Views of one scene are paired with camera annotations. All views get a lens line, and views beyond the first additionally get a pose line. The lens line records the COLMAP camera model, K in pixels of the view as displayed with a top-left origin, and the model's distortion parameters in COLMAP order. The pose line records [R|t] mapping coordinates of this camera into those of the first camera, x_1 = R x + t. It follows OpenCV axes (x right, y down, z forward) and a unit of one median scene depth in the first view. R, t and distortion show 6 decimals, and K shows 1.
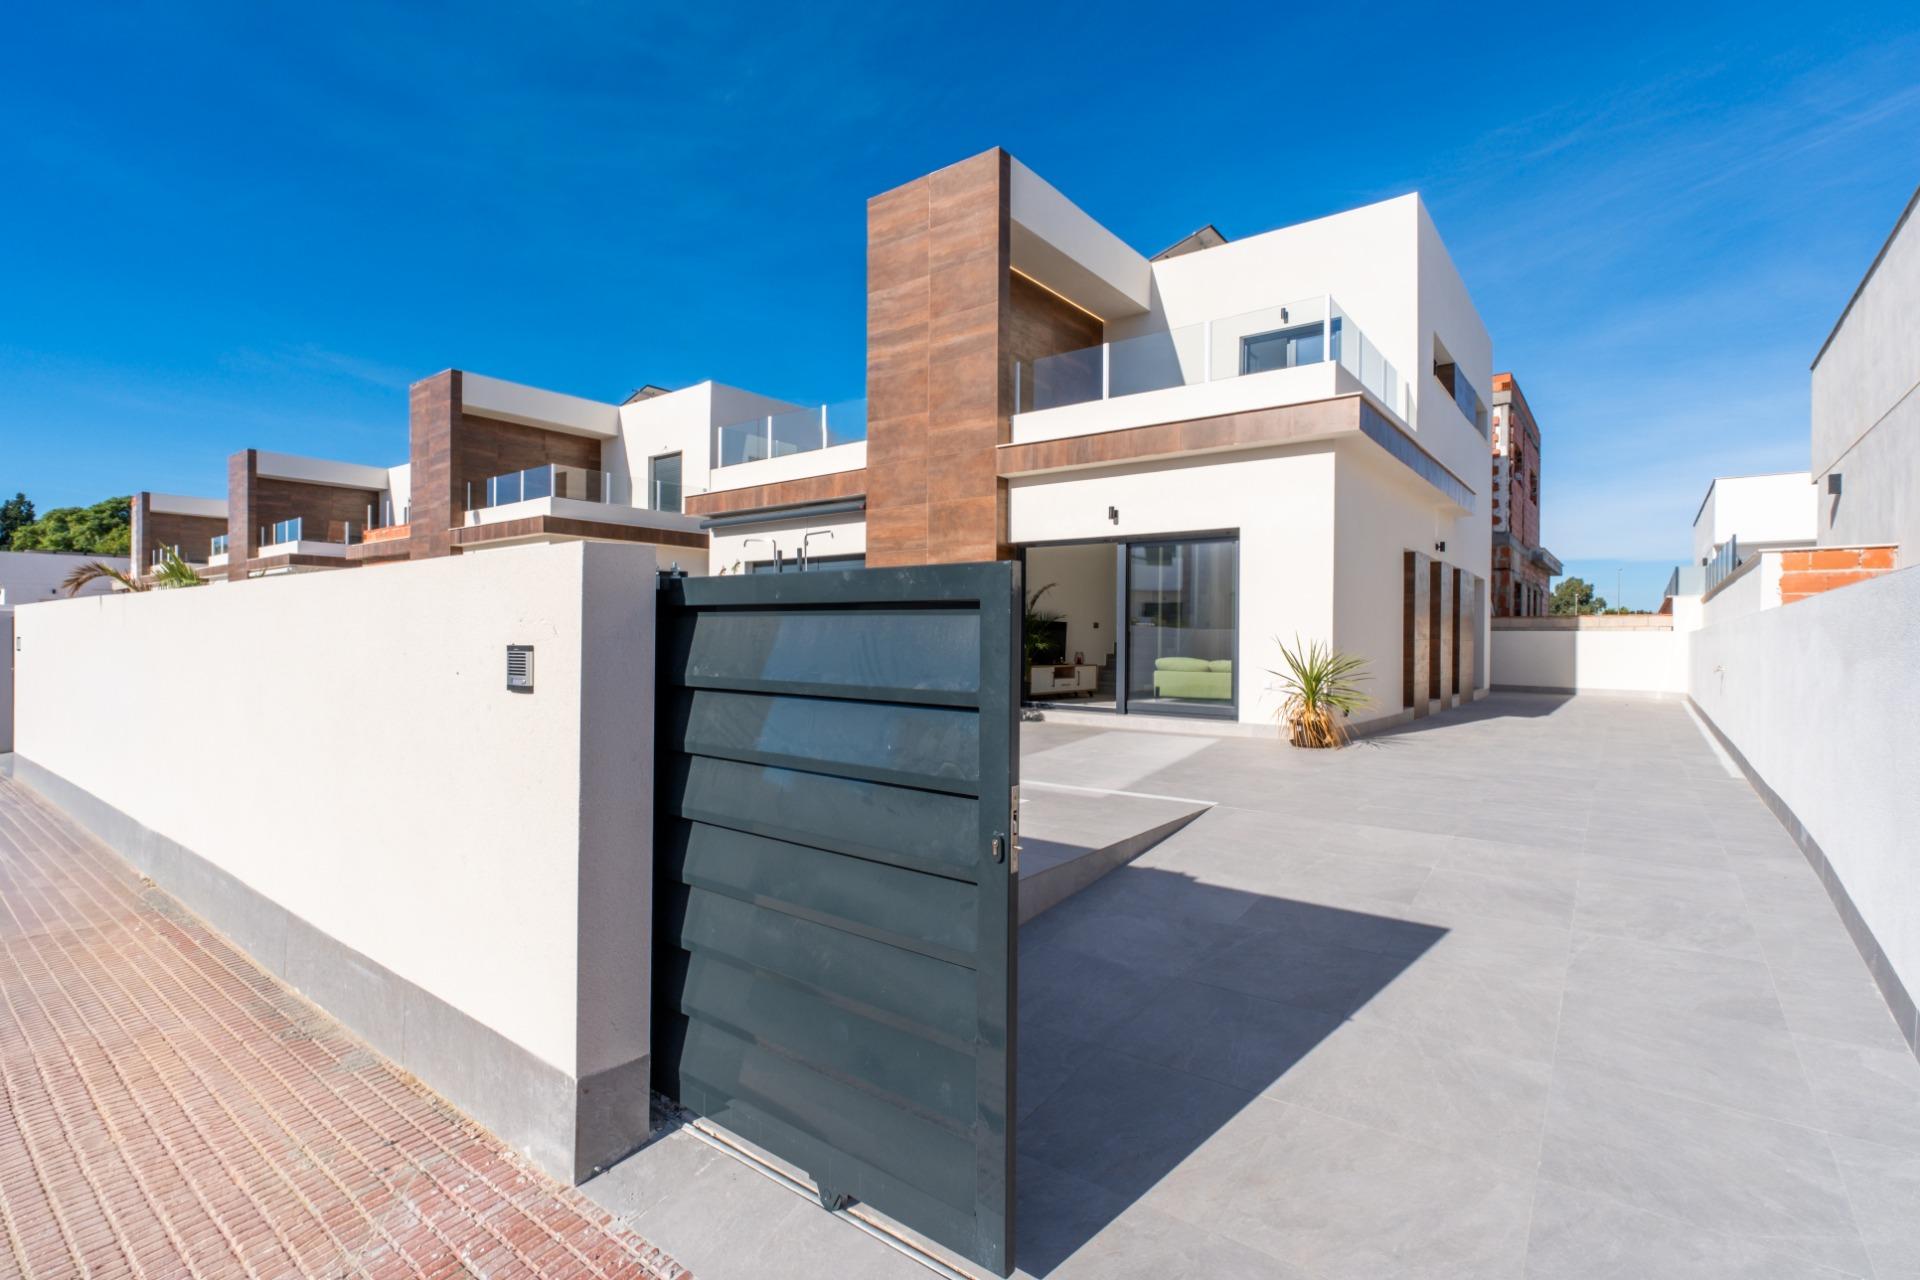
lens RADIAL K [[885.0, 0, 962.7], [0, 885.0, 635.8], [0, 0, 1]] dist [-0.008430, 0.001943]
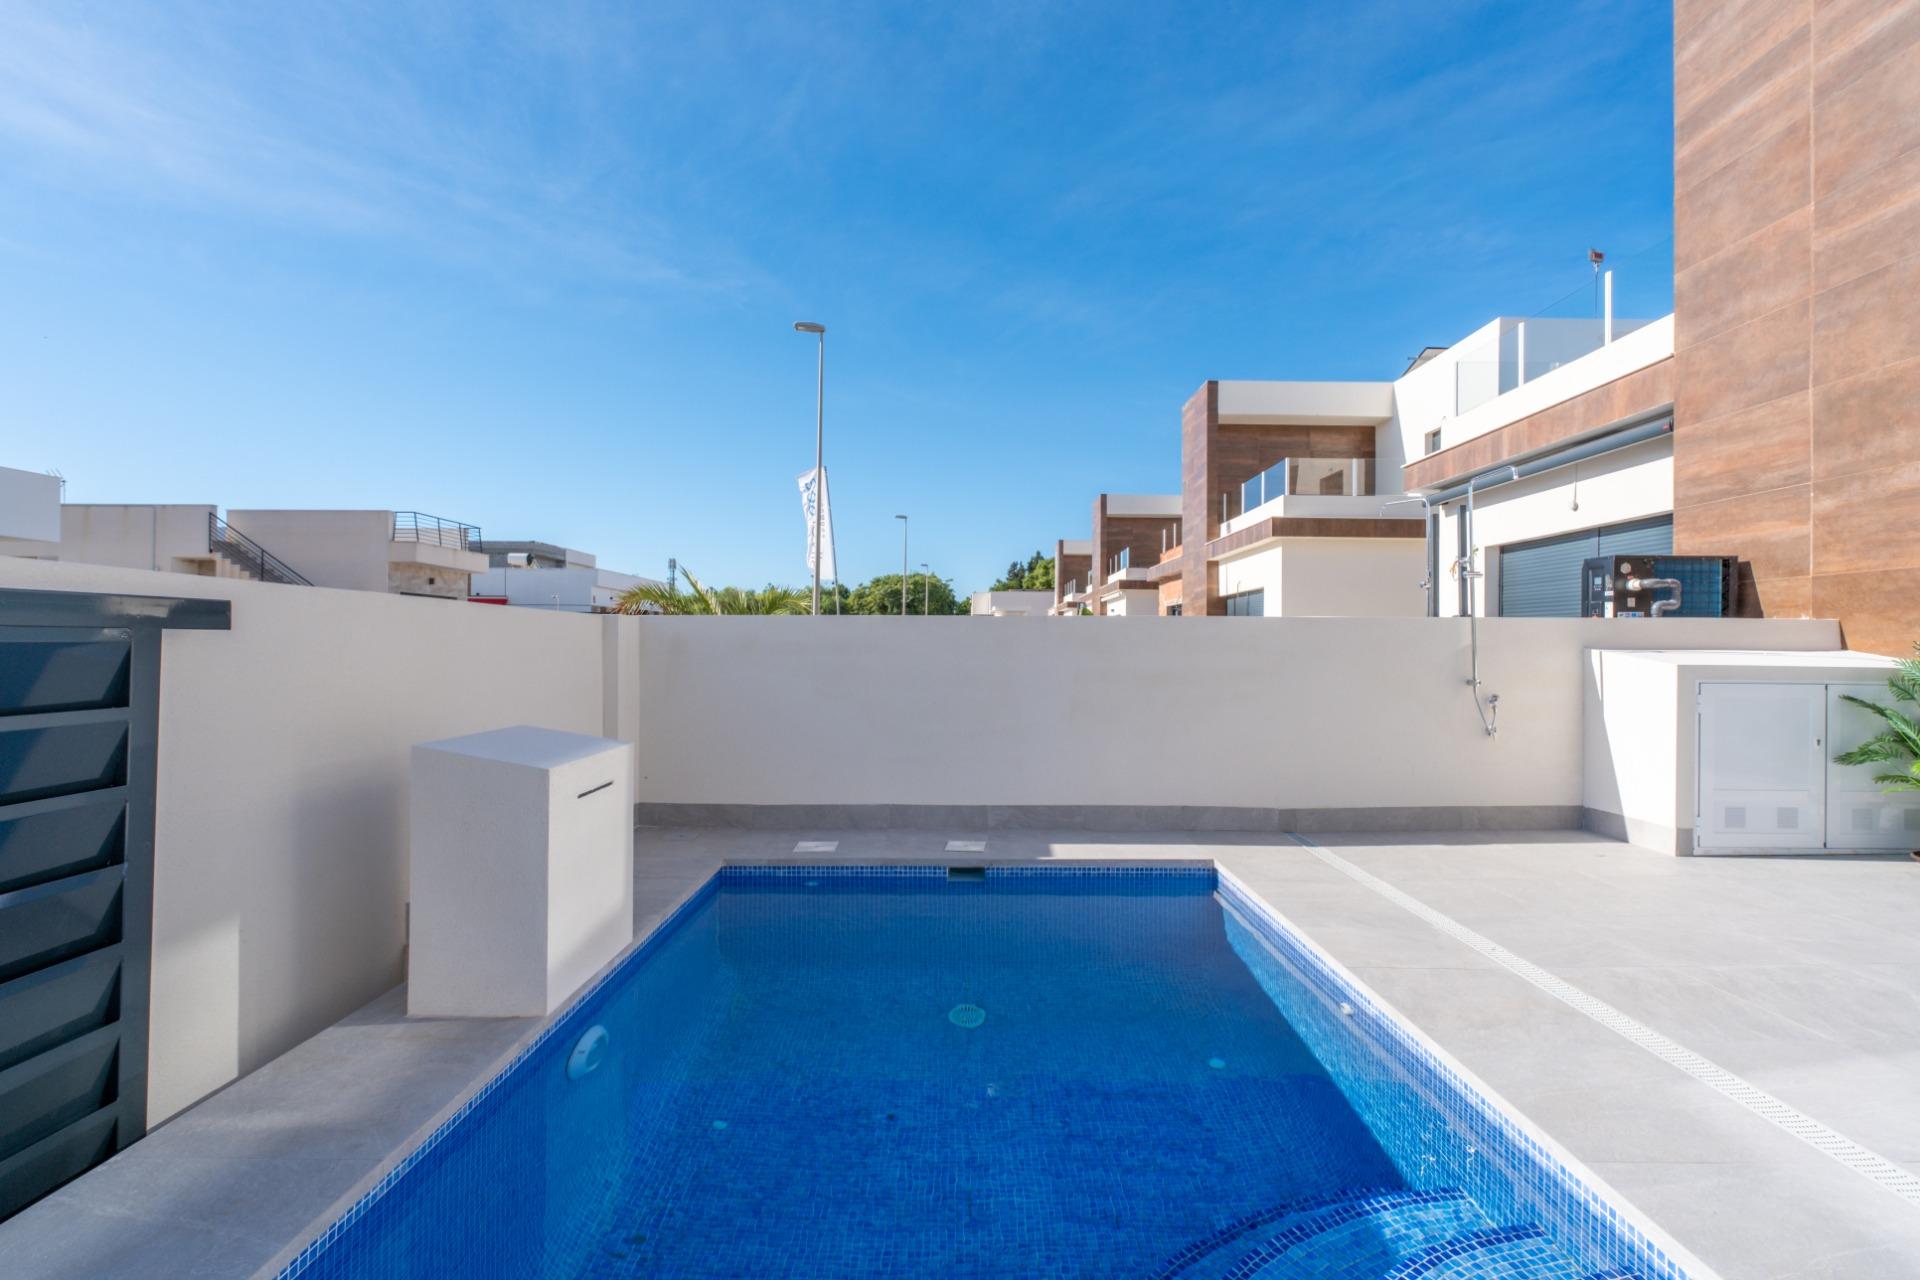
lens RADIAL K [[885.0, 0, 968.0], [0, 885.0, 642.3], [0, 0, 1]] dist [-0.008430, 0.001943]
pose [[0.612087, -0.006004, -0.790768, 0.056196], [-0.001292, 0.999962, -0.008592, -0.004393], [0.790790, 0.006281, 0.612056, 0.318591]]
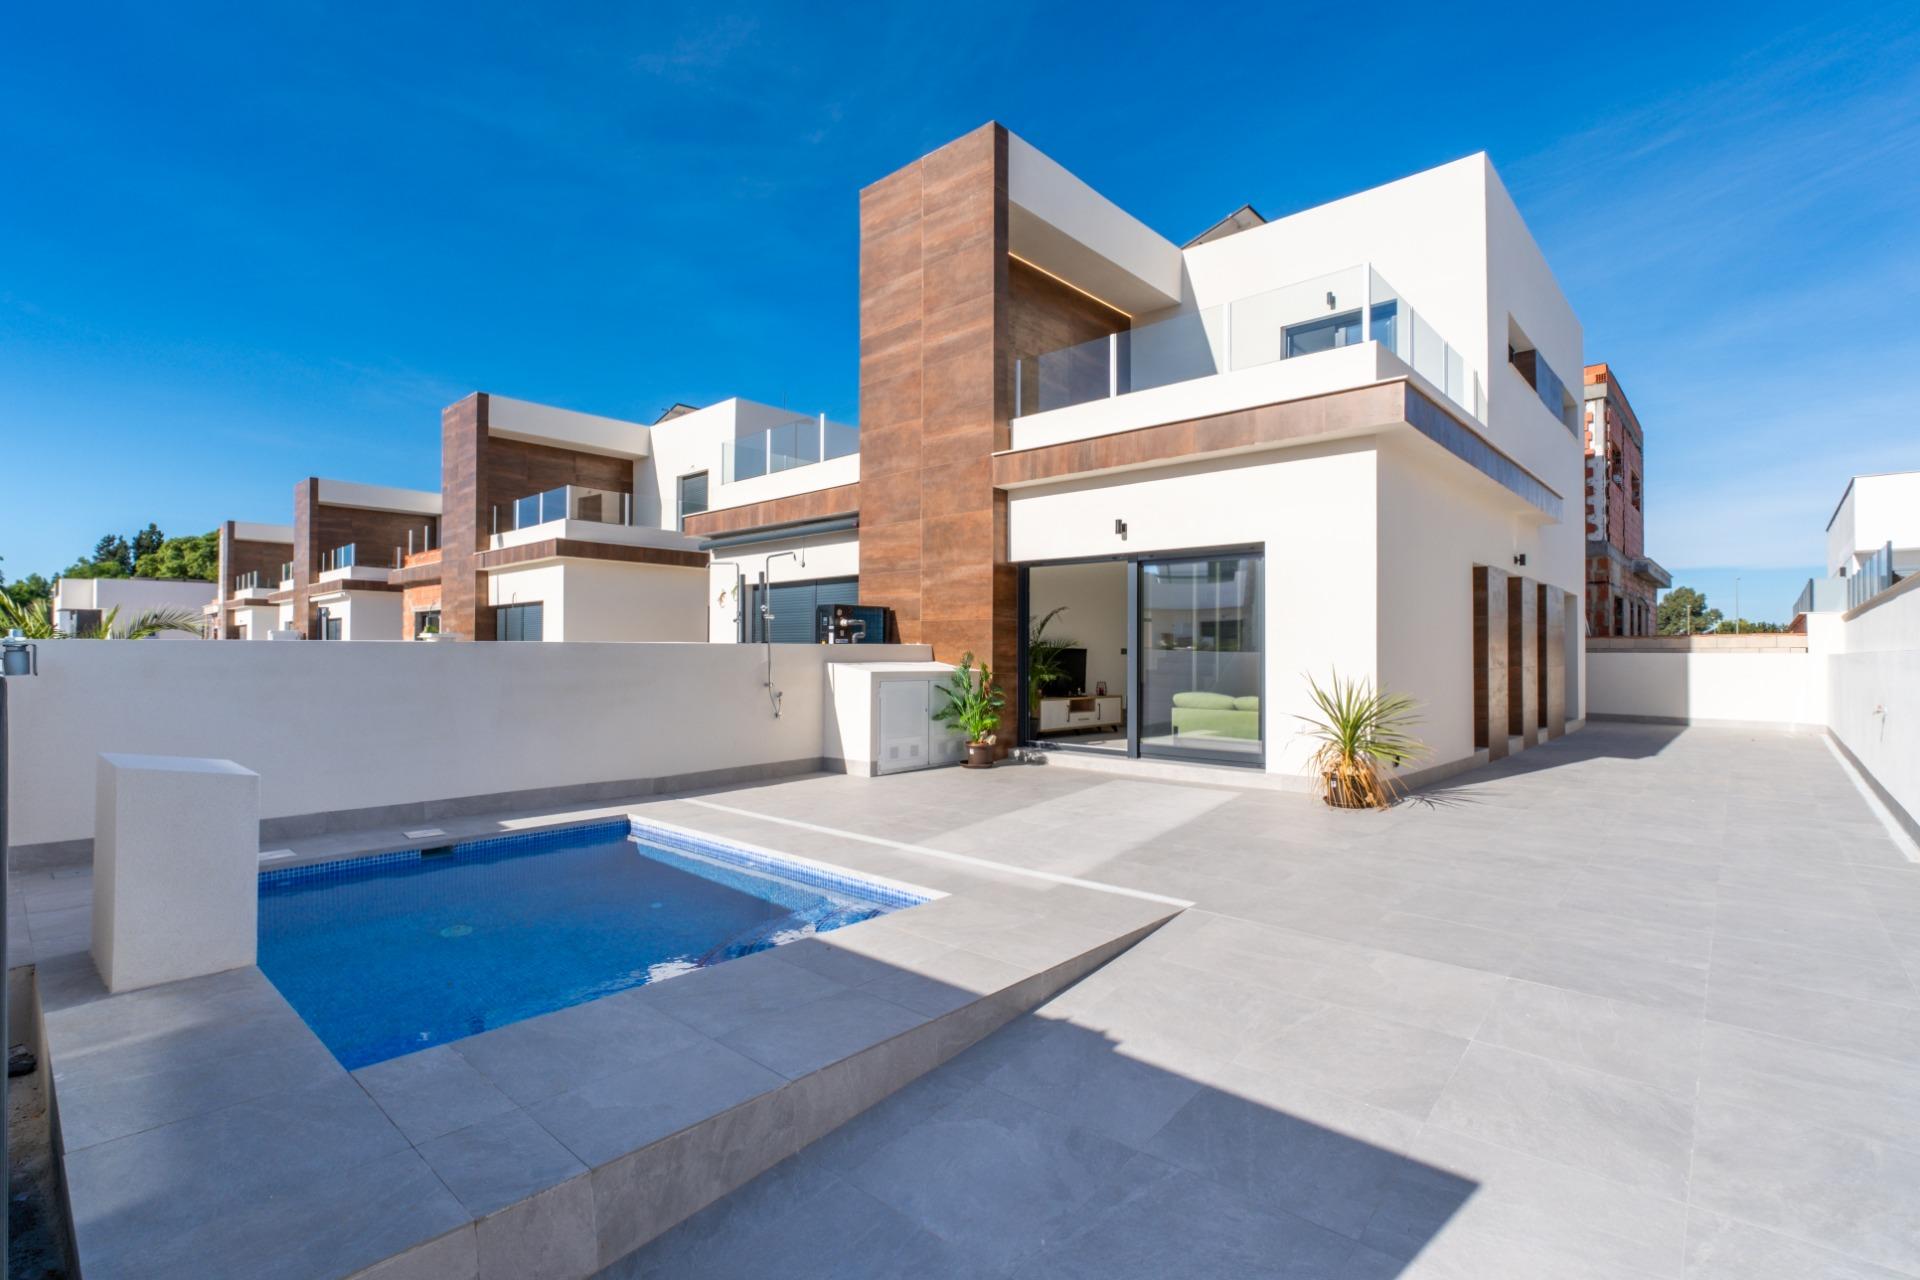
lens RADIAL K [[885.0, 0, 961.9], [0, 885.0, 638.0], [0, 0, 1]] dist [-0.008430, 0.001943]
pose [[0.996652, -0.005406, -0.081580, 0.071292], [0.004128, 0.999866, -0.015831, -0.013683], [0.081655, 0.015441, 0.996541, 0.102189]]
